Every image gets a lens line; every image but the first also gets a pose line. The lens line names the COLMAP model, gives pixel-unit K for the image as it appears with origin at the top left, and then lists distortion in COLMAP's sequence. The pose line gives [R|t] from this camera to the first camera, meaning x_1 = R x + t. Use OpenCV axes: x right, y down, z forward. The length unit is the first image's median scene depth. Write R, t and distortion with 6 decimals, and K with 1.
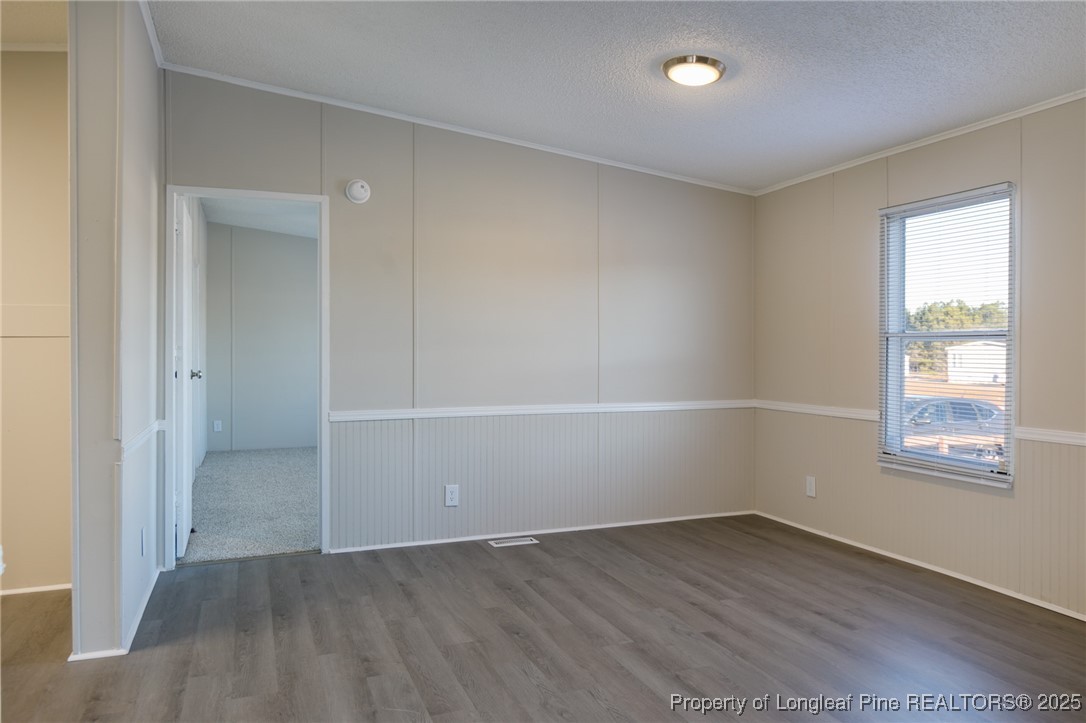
lens RADIAL K [[722.1, 0, 543.0], [0, 722.1, 361.5], [0, 0, 1]] dist [-0.000961, -0.000558]
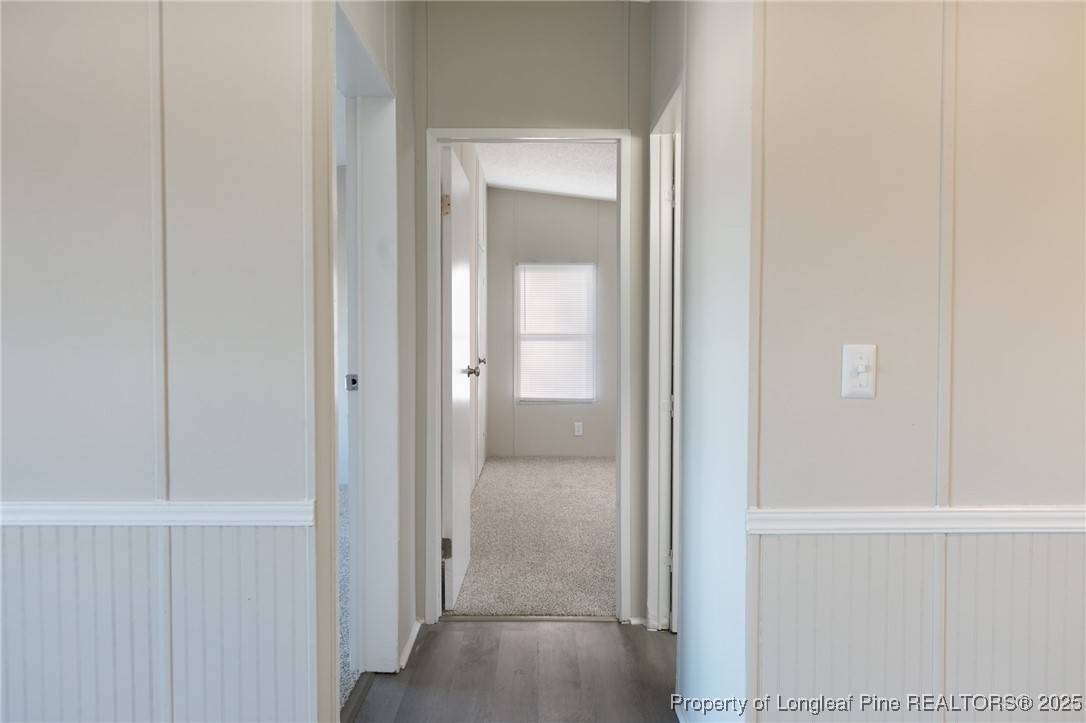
lens RADIAL K [[722.1, 0, 543.0], [0, 722.1, 361.5], [0, 0, 1]] dist [-0.000961, -0.000558]
pose [[0.931629, 0.007434, -0.363335, -0.114693], [-0.004130, 0.999943, 0.009868, -0.004241], [0.363388, -0.007693, 0.931606, 0.296915]]
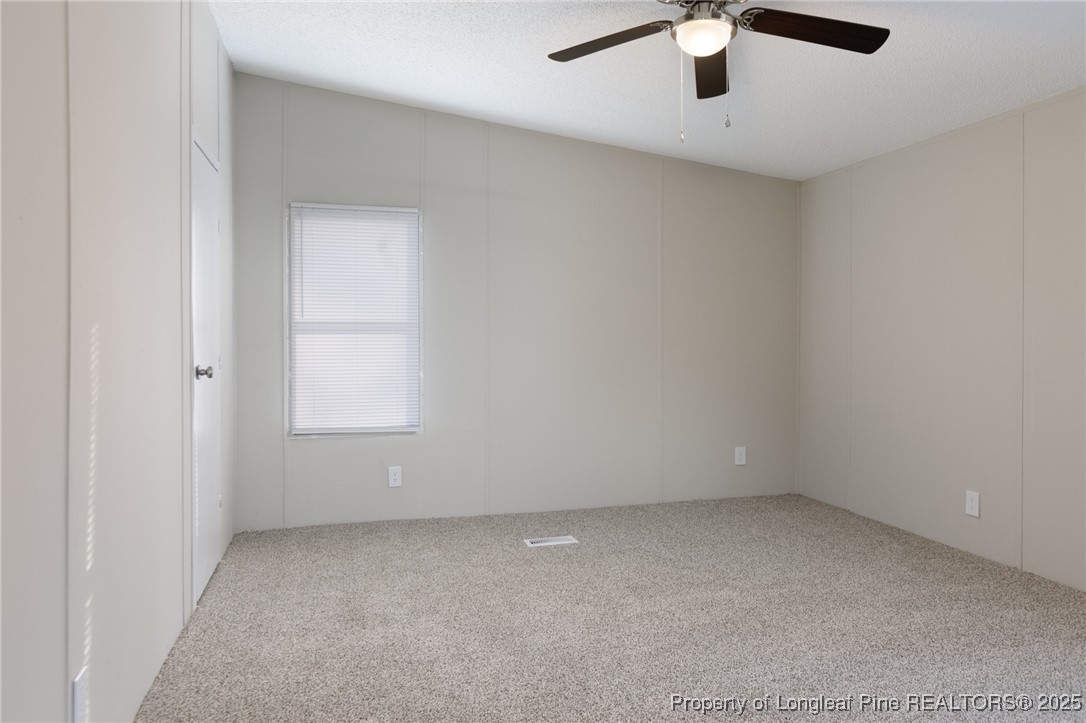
lens RADIAL K [[722.1, 0, 543.0], [0, 722.1, 361.5], [0, 0, 1]] dist [-0.000961, -0.000558]
pose [[0.993790, 0.002317, -0.111246, -0.313135], [-0.000658, 0.999888, 0.014950, -0.012017], [0.111268, -0.014784, 0.993680, 0.863559]]
